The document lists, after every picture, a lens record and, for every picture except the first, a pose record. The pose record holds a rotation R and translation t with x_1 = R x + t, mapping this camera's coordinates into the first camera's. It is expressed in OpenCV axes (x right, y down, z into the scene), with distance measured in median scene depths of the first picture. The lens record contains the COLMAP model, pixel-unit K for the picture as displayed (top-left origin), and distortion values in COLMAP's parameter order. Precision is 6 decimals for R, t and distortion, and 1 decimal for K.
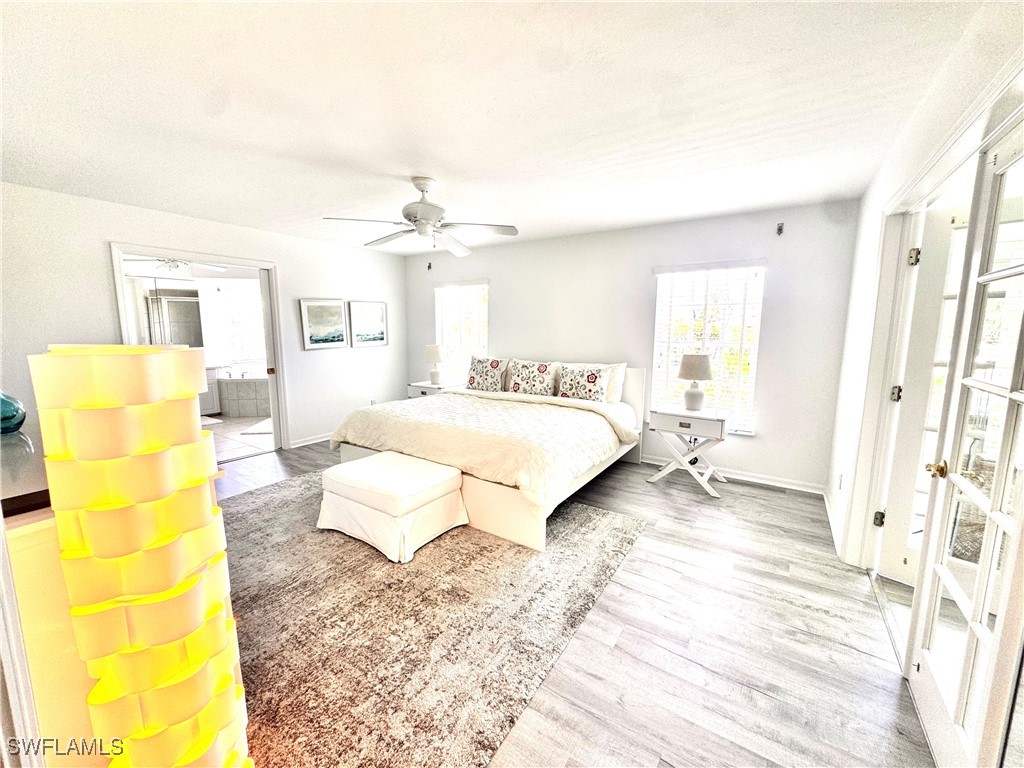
lens RADIAL K [[407.8, 0, 509.5], [0, 407.8, 381.0], [0, 0, 1]] dist [-0.000087, -0.000052]
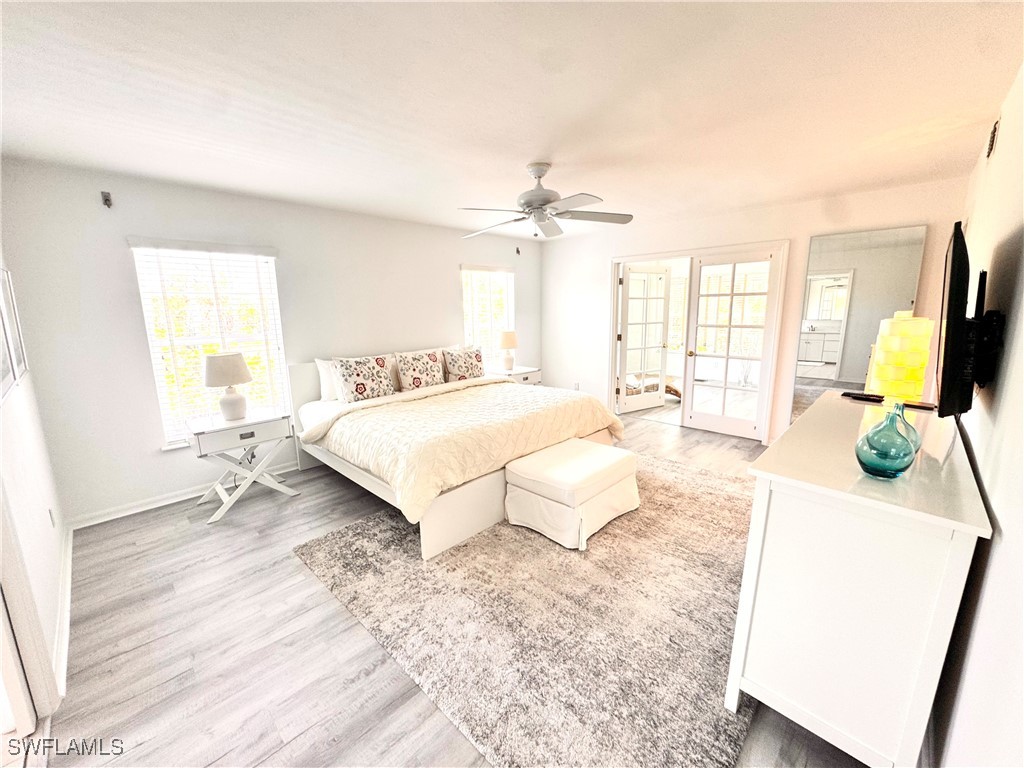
lens RADIAL K [[405.8, 0, 515.4], [0, 405.8, 384.4], [0, 0, 1]] dist [-0.001547, -0.000287]
pose [[0.180064, -0.184501, 0.966197, -0.857842], [0.149218, 0.976008, 0.158565, -0.095383], [-0.972271, 0.115622, 0.203274, 0.630903]]
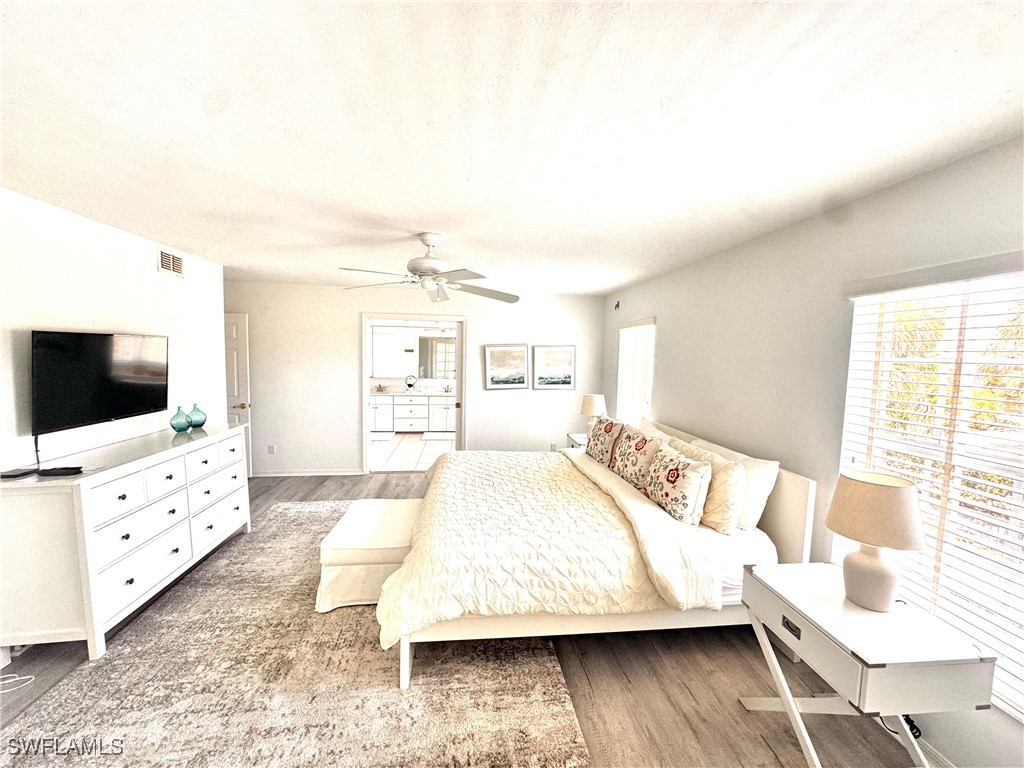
lens RADIAL K [[405.8, 0, 515.4], [0, 405.8, 384.4], [0, 0, 1]] dist [-0.001547, -0.000287]
pose [[0.649769, 0.069224, -0.756974, 0.472508], [-0.119786, 0.992727, -0.012038, -0.101396], [0.750635, 0.098497, 0.653335, 0.381490]]
